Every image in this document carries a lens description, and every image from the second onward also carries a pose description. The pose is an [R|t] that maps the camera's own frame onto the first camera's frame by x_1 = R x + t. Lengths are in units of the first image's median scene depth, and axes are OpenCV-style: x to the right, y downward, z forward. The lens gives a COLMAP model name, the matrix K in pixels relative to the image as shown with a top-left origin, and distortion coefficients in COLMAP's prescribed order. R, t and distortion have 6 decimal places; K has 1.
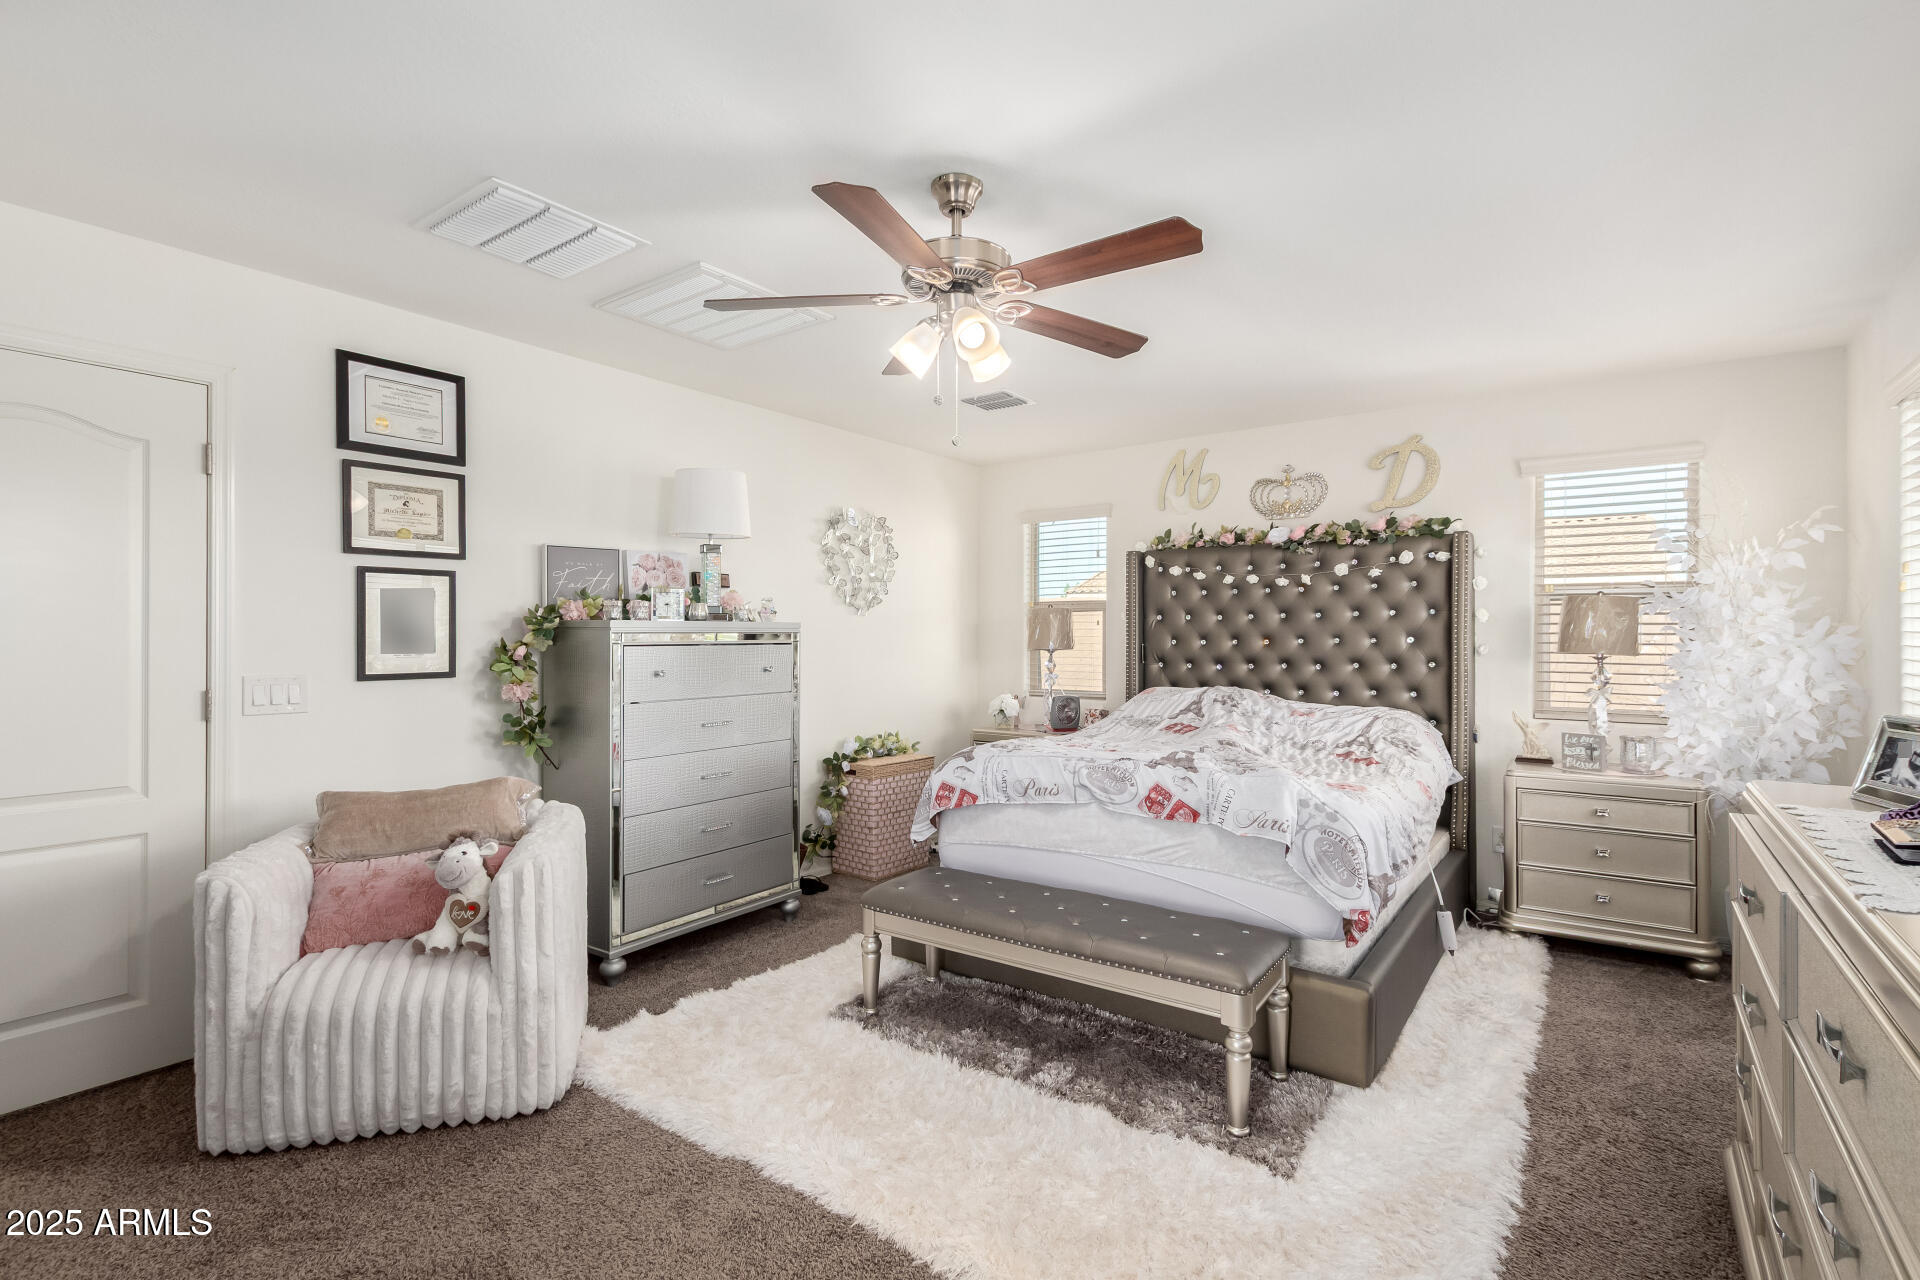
lens RADIAL K [[880.8, 0, 962.5], [0, 880.8, 644.1], [0, 0, 1]] dist [0.008720, -0.003135]
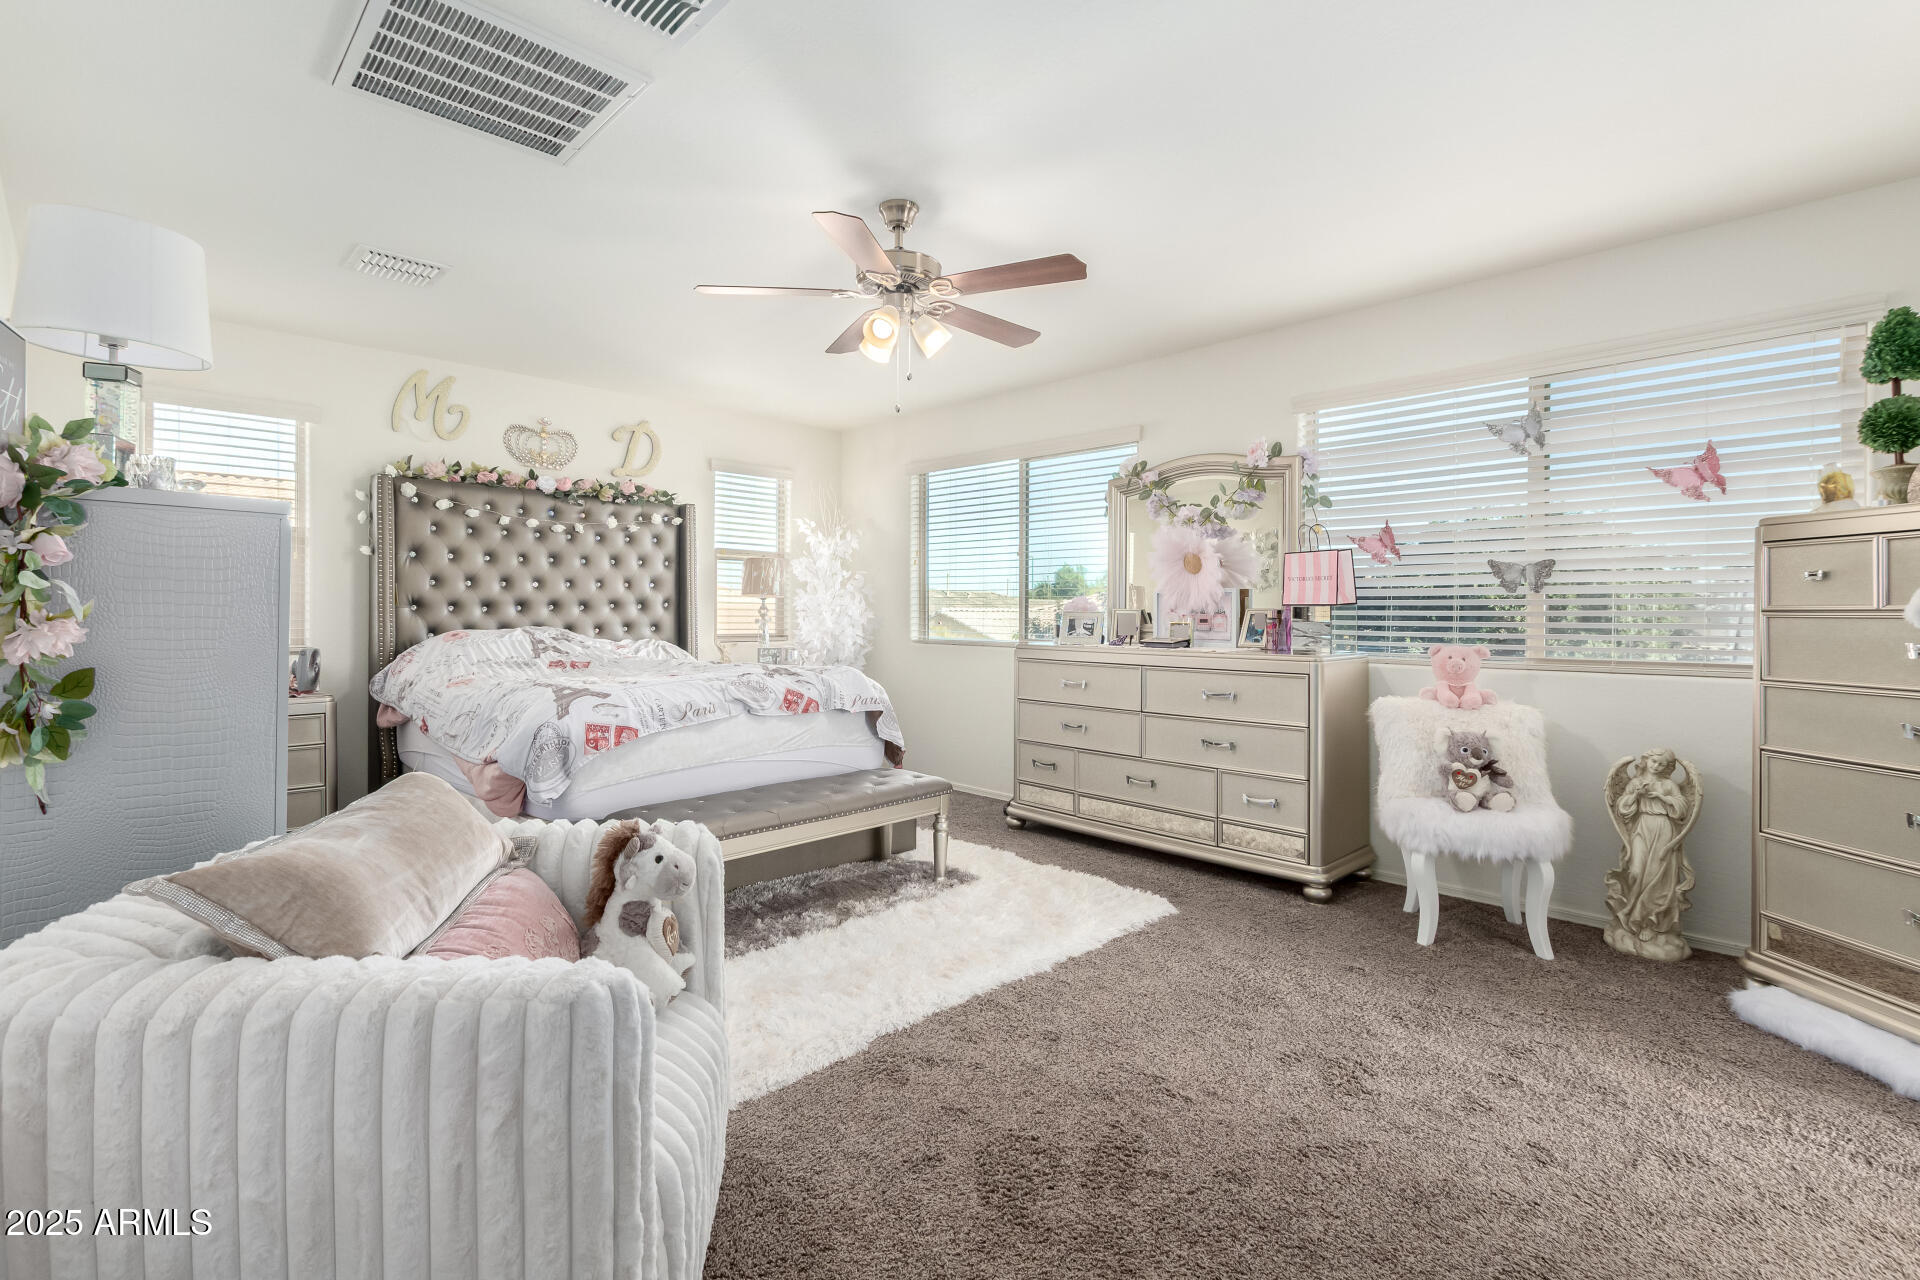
lens RADIAL K [[880.8, 0, 965.4], [0, 880.8, 612.3], [0, 0, 1]] dist [0.008720, -0.003135]
pose [[0.165495, -0.001955, 0.986209, -0.642870], [0.001766, 0.999997, 0.001686, 0.031816], [-0.986209, 0.001463, 0.165498, 0.355134]]
